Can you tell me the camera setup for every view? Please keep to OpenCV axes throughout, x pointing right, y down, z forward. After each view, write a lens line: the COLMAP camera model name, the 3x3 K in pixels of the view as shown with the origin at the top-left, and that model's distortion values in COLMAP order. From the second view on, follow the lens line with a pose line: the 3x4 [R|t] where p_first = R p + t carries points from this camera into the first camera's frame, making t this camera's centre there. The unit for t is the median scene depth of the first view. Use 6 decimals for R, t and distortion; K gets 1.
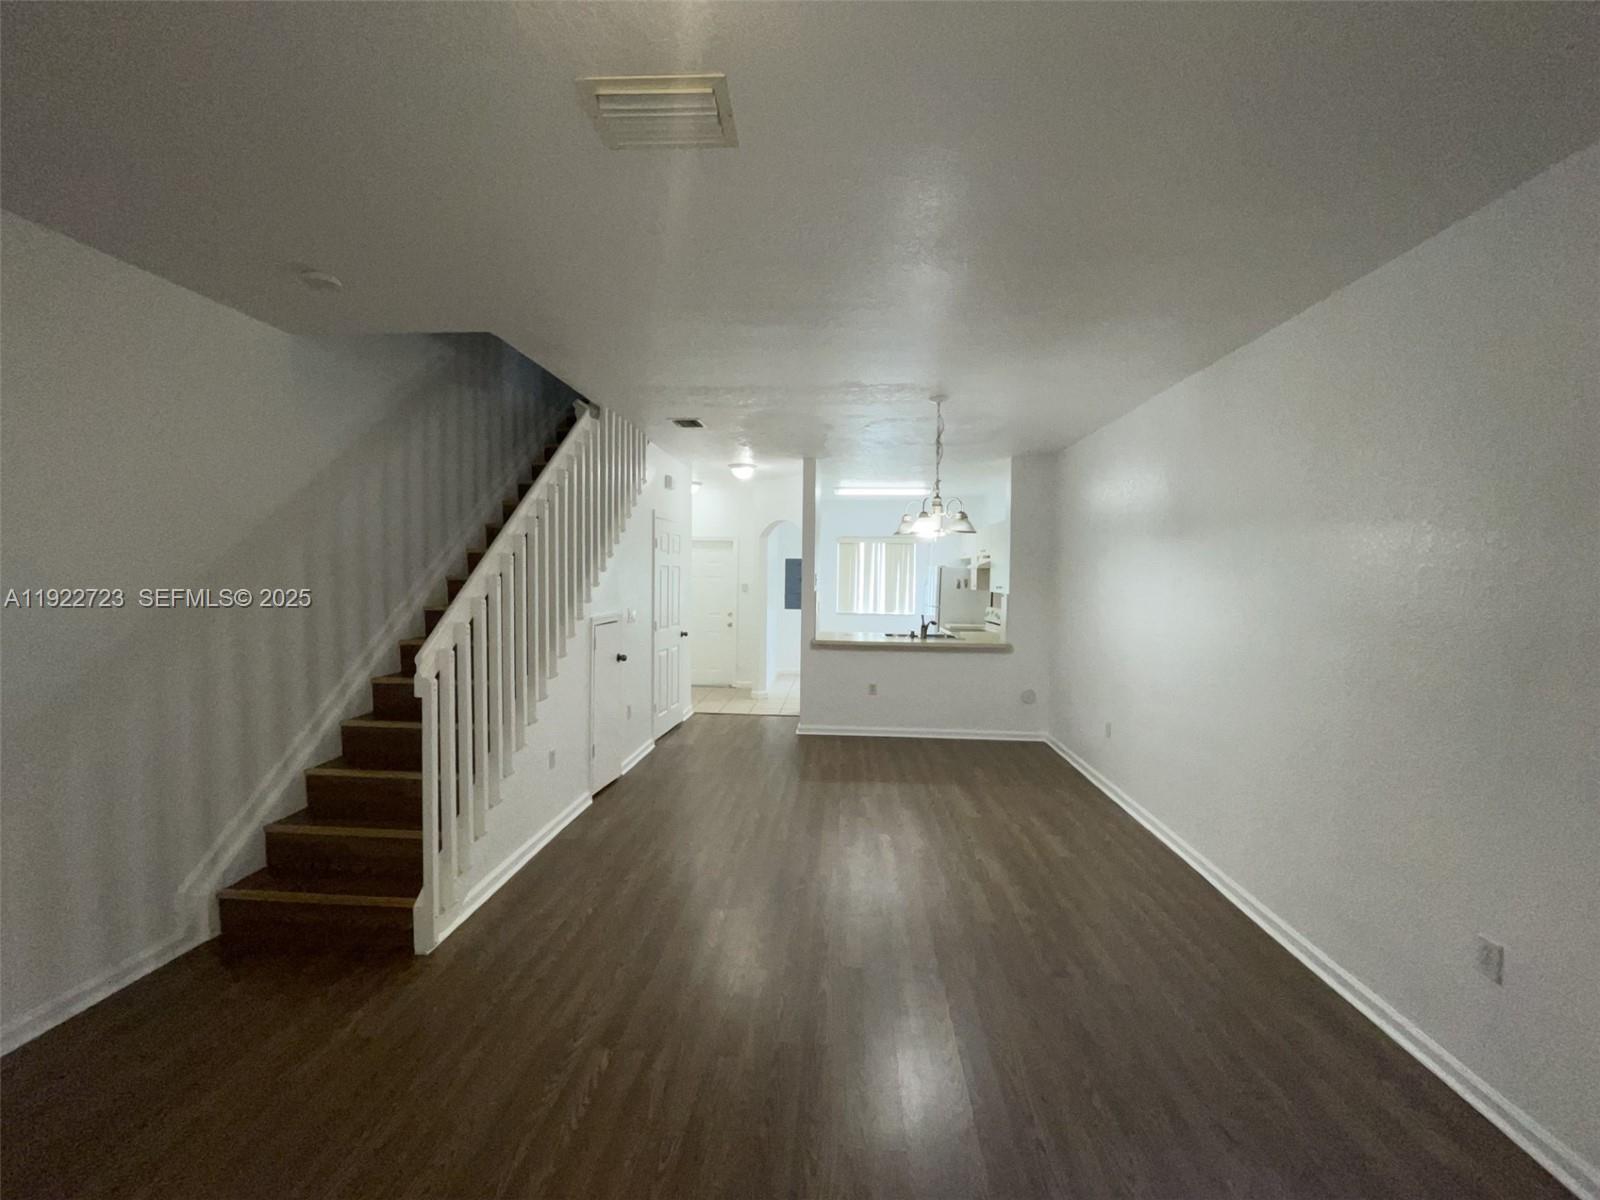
lens RADIAL K [[664.3, 0, 791.9], [0, 664.3, 598.3], [0, 0, 1]] dist [-0.003327, -0.000068]
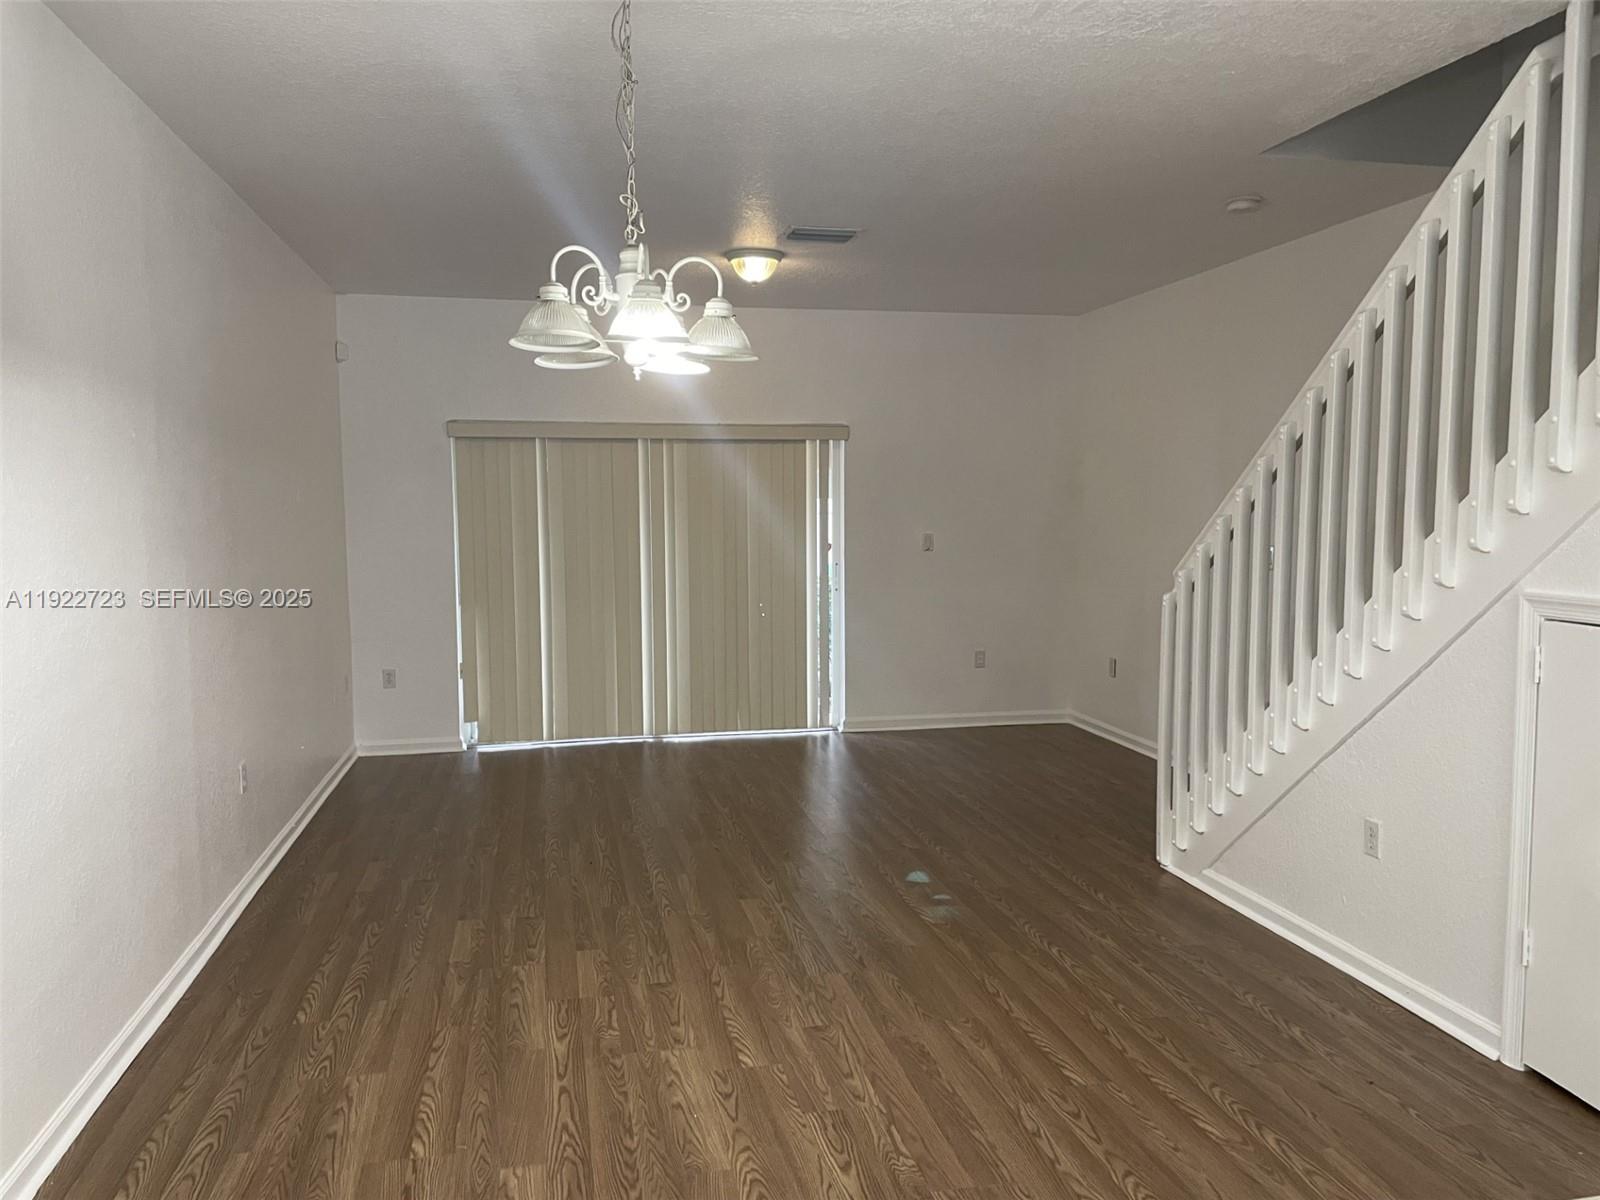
lens RADIAL K [[1238.7, 0, 800.0], [0, 1238.7, 608.9], [0, 0, 1]] dist [0.105442, -0.142313]
pose [[-0.959664, 0.018620, -0.280532, 0.317687], [-0.015348, 0.992847, 0.118404, -0.043099], [0.280730, 0.117934, -0.952514, 1.651981]]
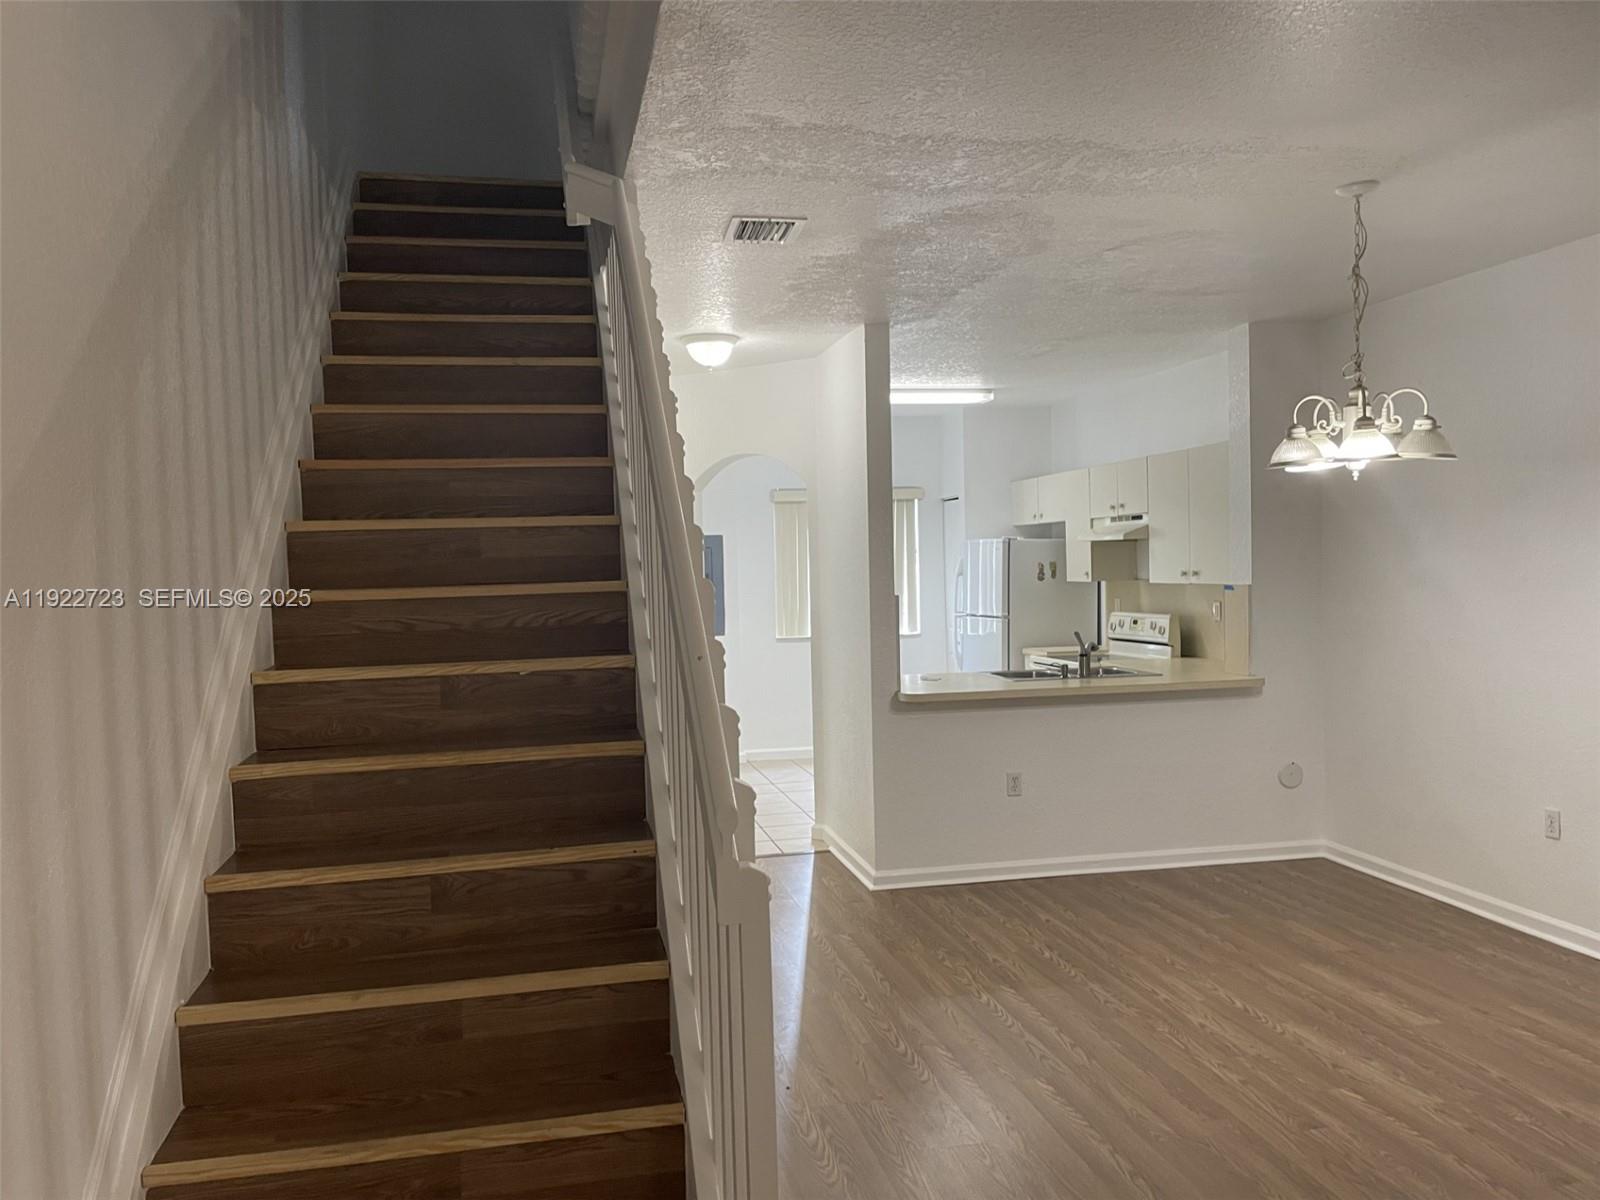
lens RADIAL K [[1238.7, 0, 800.0], [0, 1238.7, 608.9], [0, 0, 1]] dist [0.105442, -0.142313]
pose [[0.957515, -0.046710, 0.284575, -0.444735], [0.046925, 0.998880, 0.006064, -0.013838], [-0.284540, 0.007547, 0.958635, 0.216709]]
